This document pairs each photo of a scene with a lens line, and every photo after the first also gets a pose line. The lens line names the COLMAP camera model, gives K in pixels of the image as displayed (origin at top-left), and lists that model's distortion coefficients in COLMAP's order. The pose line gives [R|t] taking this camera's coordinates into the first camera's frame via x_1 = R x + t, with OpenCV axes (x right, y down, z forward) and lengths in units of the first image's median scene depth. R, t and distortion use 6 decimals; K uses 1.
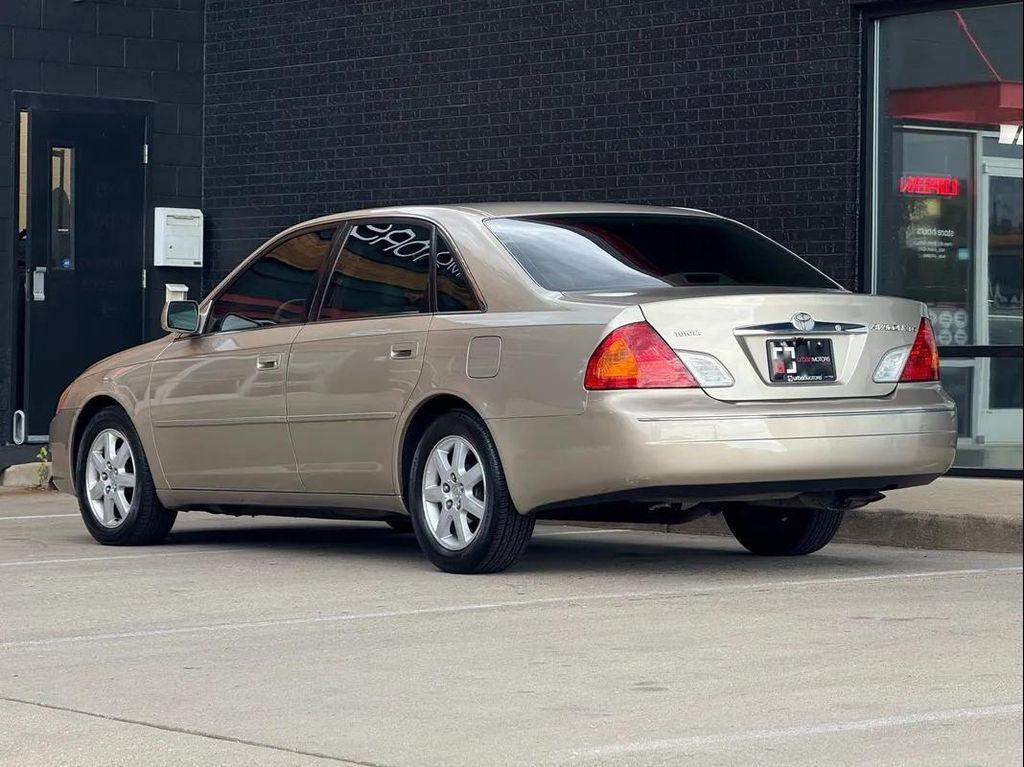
lens RADIAL K [[2616.0, 0, 512.0], [0, 2616.0, 383.5], [0, 0, 1]] dist [-0.058004, -0.540646]
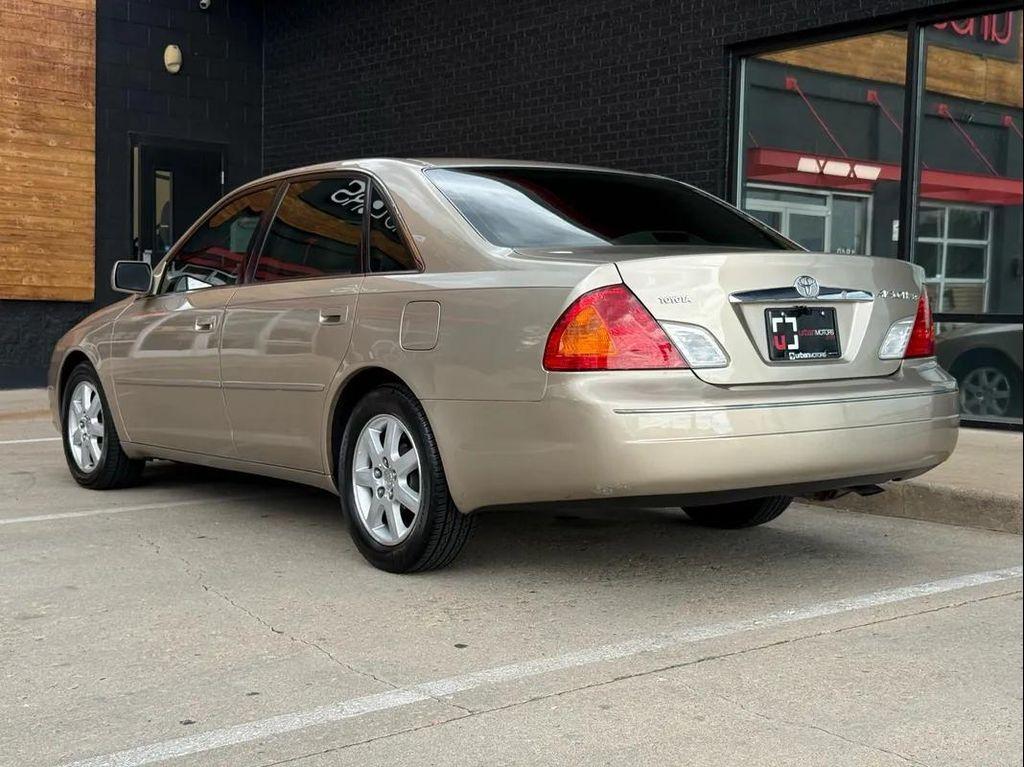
lens RADIAL K [[1384.7, 0, 503.8], [0, 1384.7, 386.0], [0, 0, 1]] dist [0.162064, -0.306073]
pose [[0.999514, 0.009062, 0.029842, 0.003074], [-0.010350, 0.999010, 0.043272, -0.010008], [-0.029420, -0.043559, 0.998618, 0.540229]]
